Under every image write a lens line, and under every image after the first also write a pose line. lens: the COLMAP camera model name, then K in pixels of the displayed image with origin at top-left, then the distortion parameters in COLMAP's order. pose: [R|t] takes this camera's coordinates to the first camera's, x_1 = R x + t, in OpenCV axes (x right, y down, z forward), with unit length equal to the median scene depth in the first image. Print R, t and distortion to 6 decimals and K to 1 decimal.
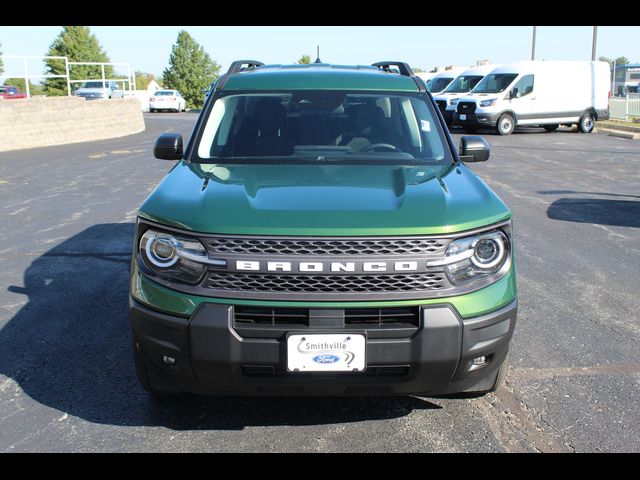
lens RADIAL K [[782.2, 0, 320.0], [0, 782.2, 240.0], [0, 0, 1]] dist [-0.026207, 0.007280]
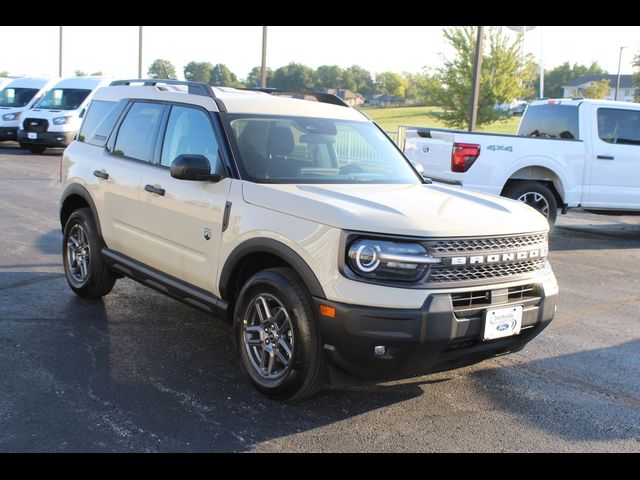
lens RADIAL K [[800.8, 0, 320.0], [0, 800.8, 240.0], [0, 0, 1]] dist [0.129366, 0.000202]
pose [[0.753939, -0.054371, 0.654691, -1.113353], [0.071602, 0.997433, 0.000378, -0.017867], [-0.653031, 0.046592, 0.755897, 0.161511]]
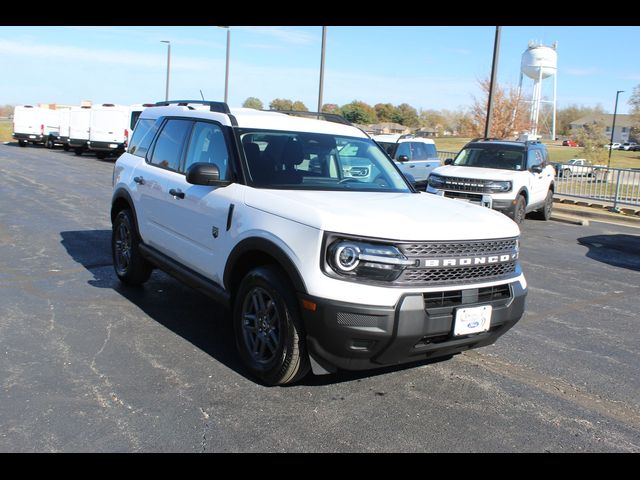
lens RADIAL K [[658.7, 0, 309.4], [0, 658.7, 239.2], [0, 0, 1]] dist [-0.072860, 0.011577]
pose [[0.814332, -0.024585, 0.579879, -0.939843], [0.039871, 0.999112, -0.013632, -0.002464], [-0.579028, 0.034222, 0.814589, 0.180075]]
